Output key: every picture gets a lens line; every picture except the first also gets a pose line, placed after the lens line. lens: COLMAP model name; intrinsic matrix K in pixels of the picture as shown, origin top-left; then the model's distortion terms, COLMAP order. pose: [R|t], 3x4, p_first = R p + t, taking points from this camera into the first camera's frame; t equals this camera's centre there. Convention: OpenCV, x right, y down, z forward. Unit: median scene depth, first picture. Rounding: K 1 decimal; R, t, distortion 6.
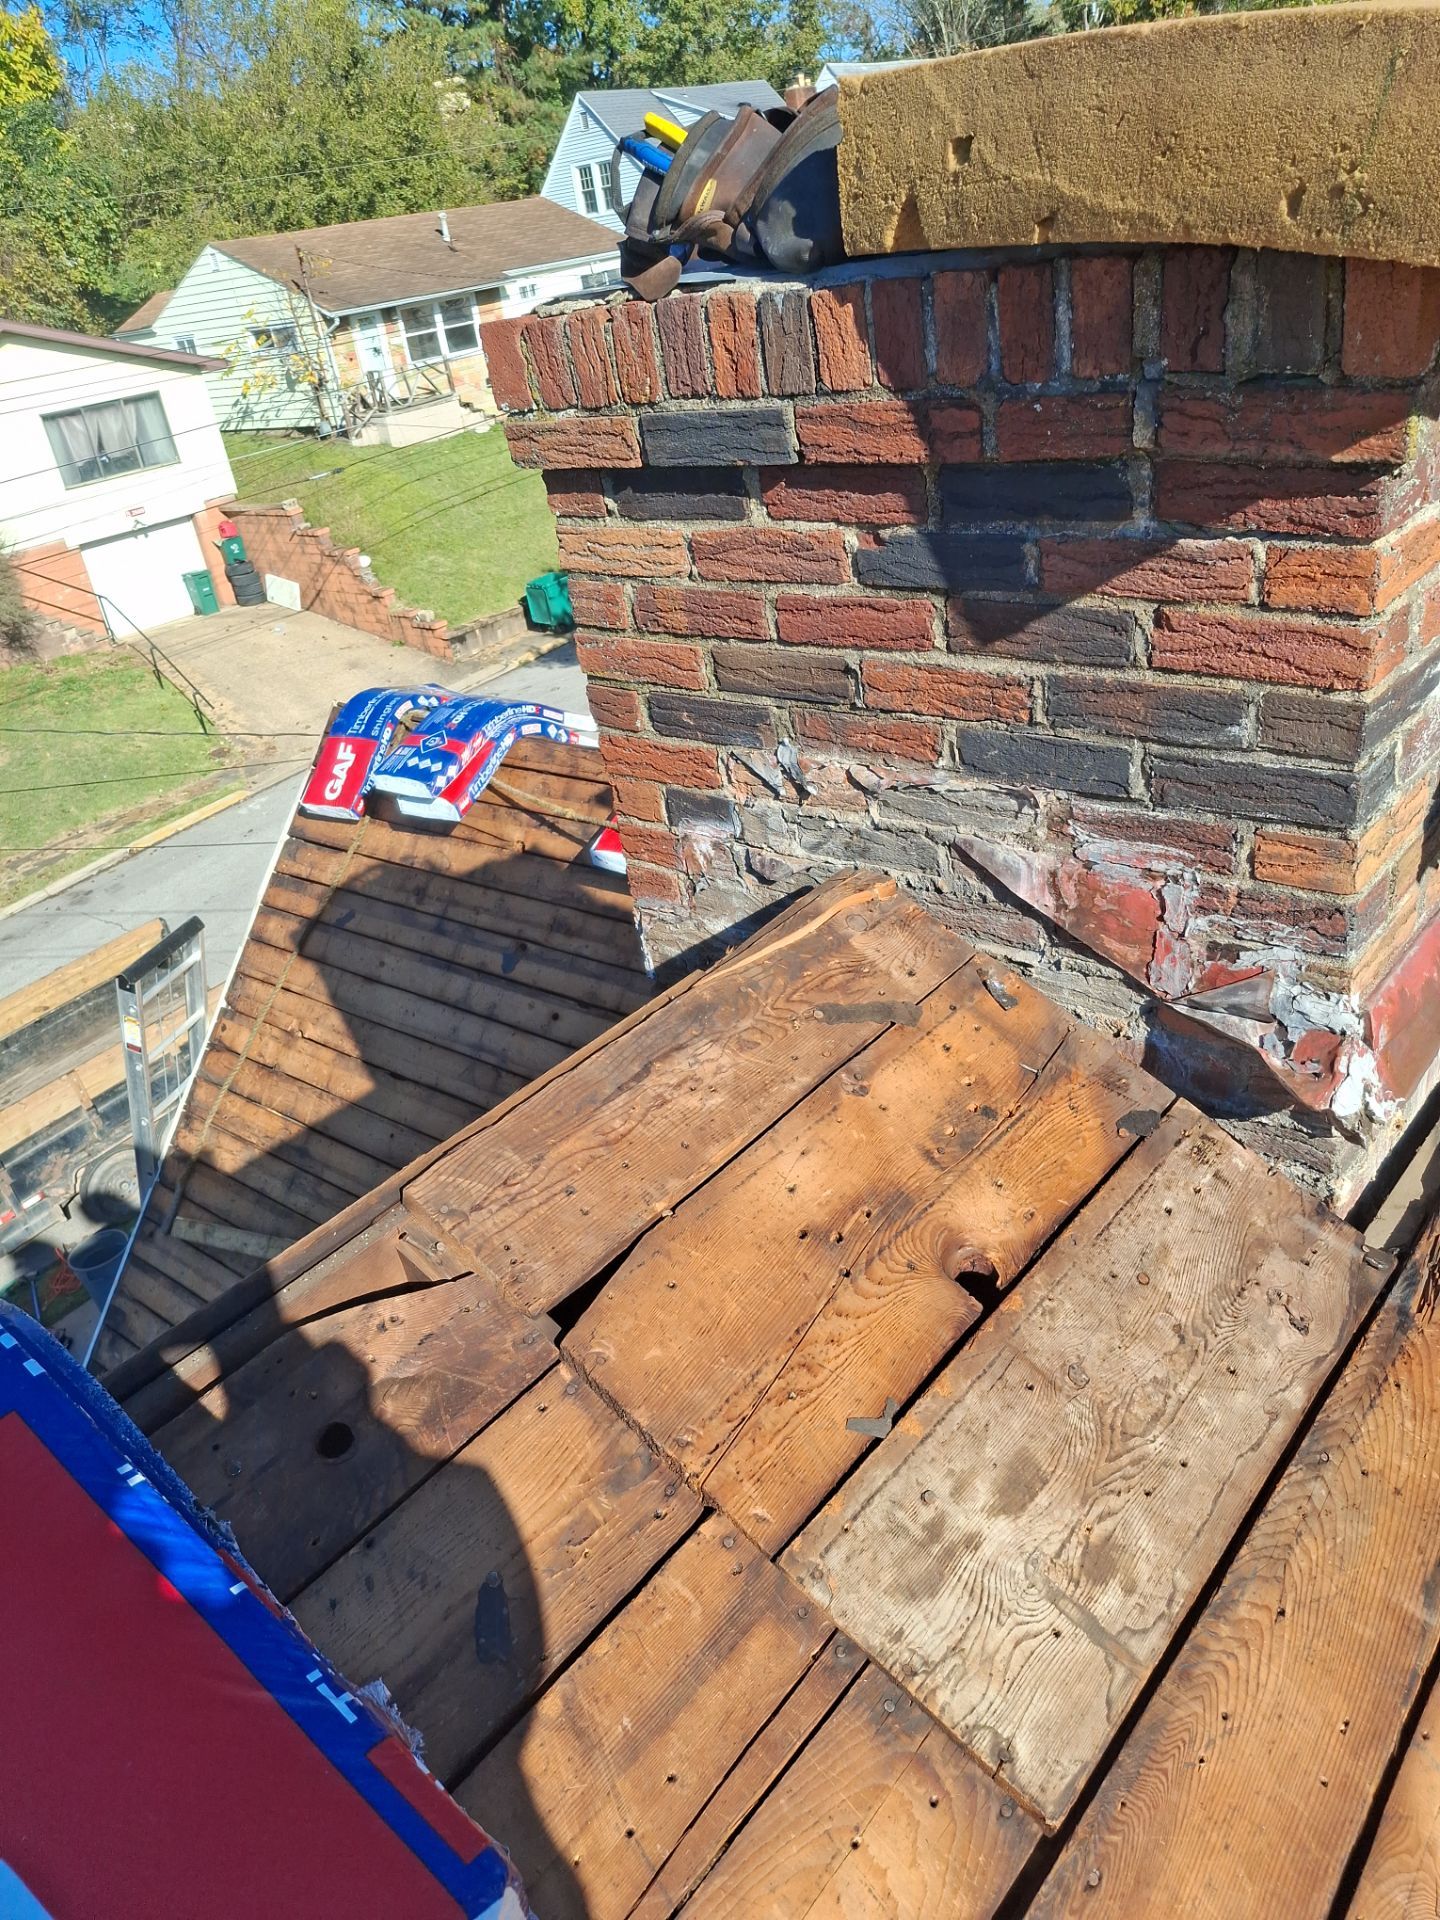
lens RADIAL K [[1393.0, 0, 720.0], [0, 1393.0, 960.0], [0, 0, 1]] dist [0.219481, -0.411121]
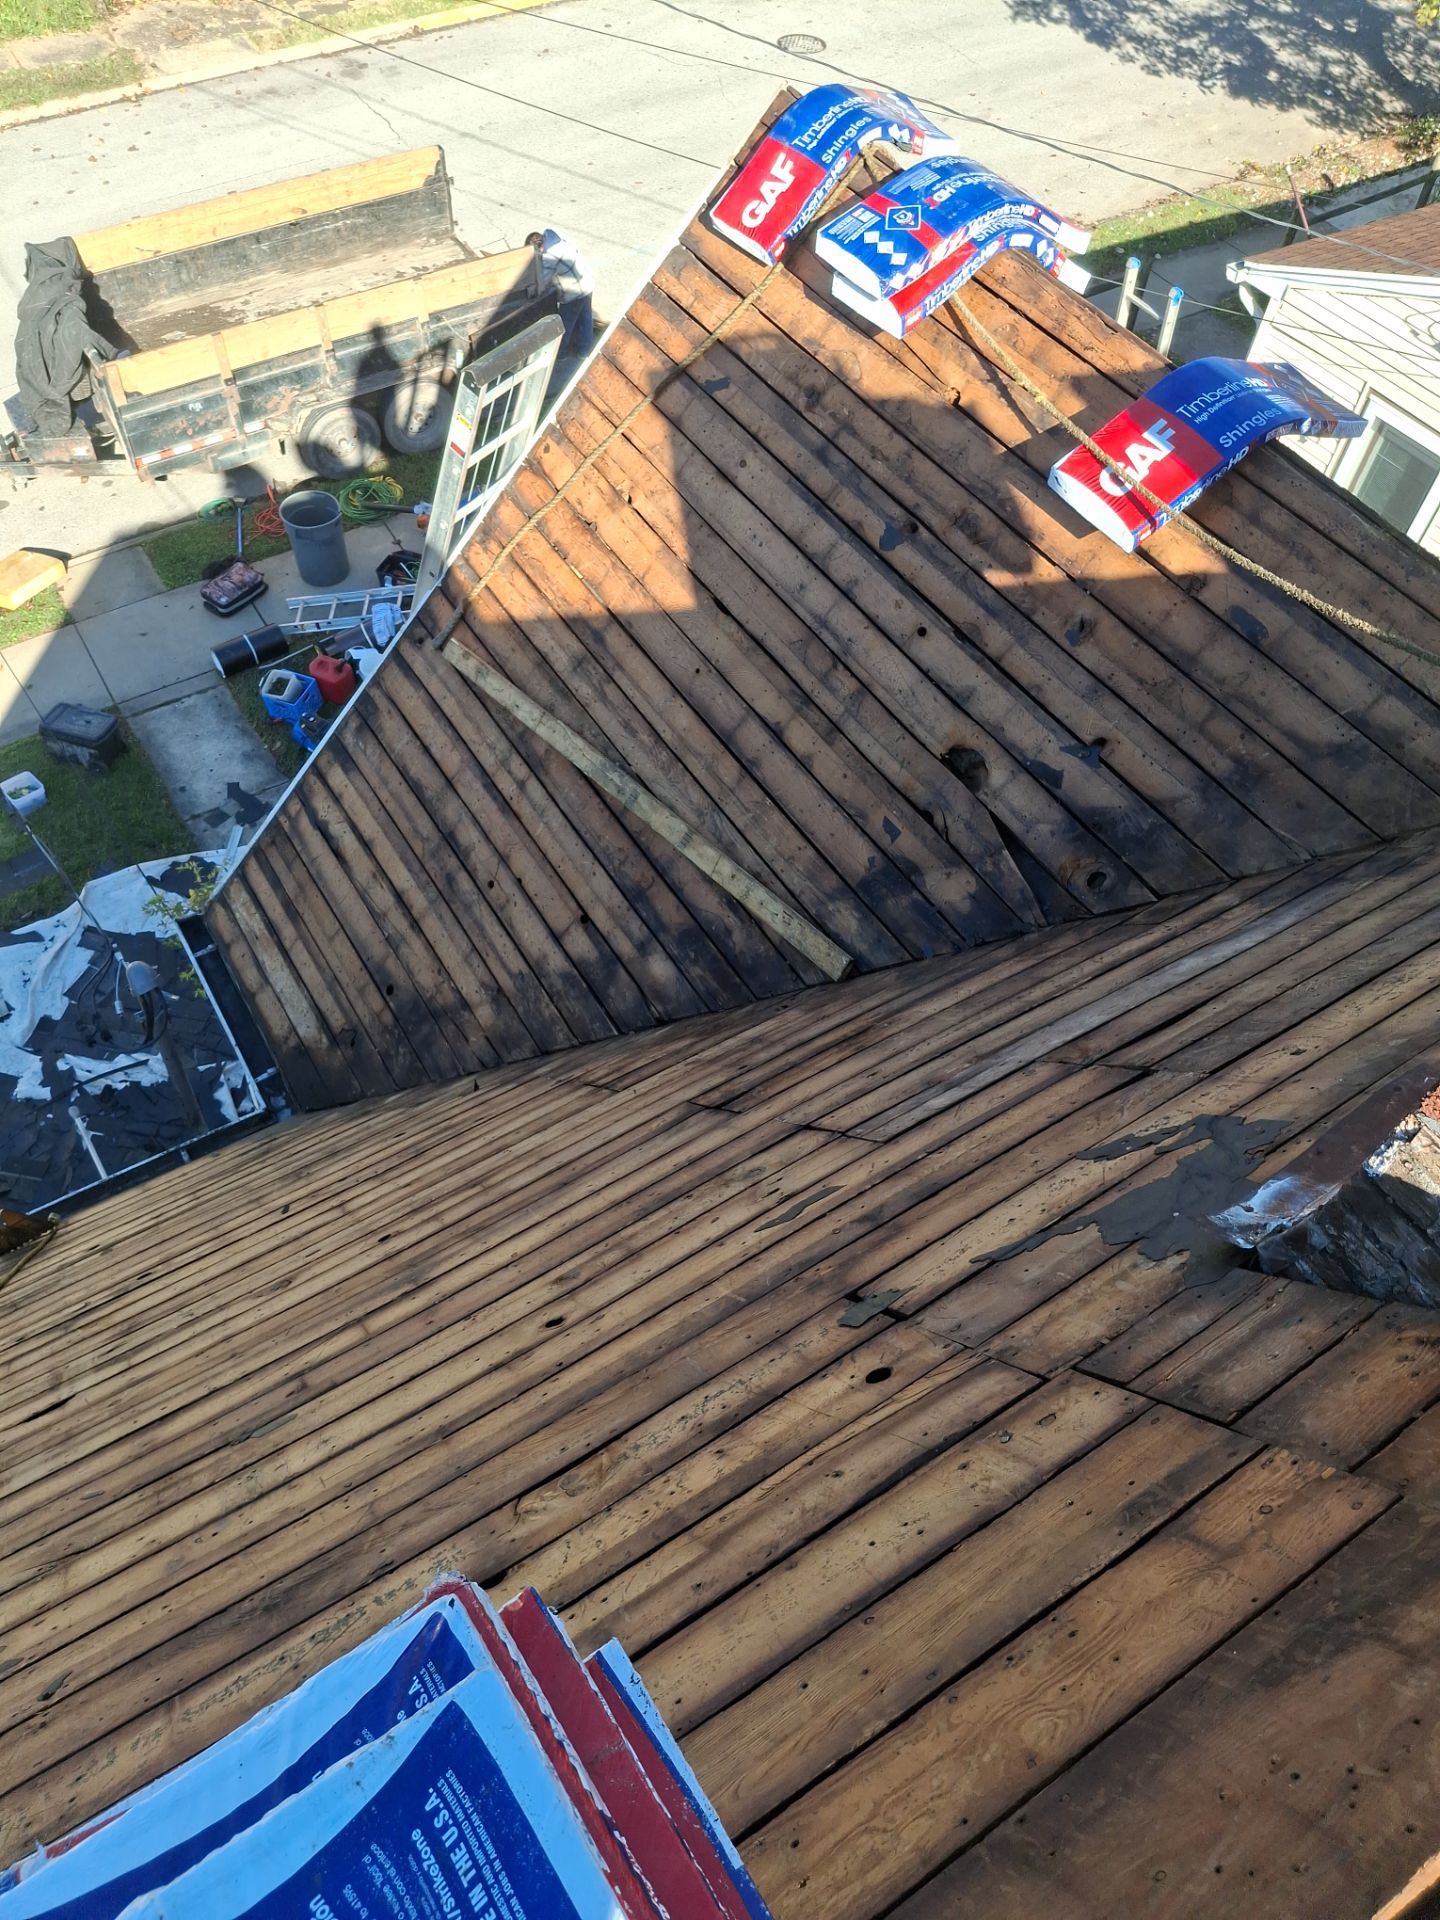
lens RADIAL K [[1409.1, 0, 720.0], [0, 1409.1, 960.0], [0, 0, 1]] dist [0.049525, -0.086860]
pose [[0.928398, 0.371533, -0.006306, -0.130823], [-0.336122, 0.846904, 0.412039, -0.089626], [0.158427, -0.380417, 0.911144, 0.087481]]
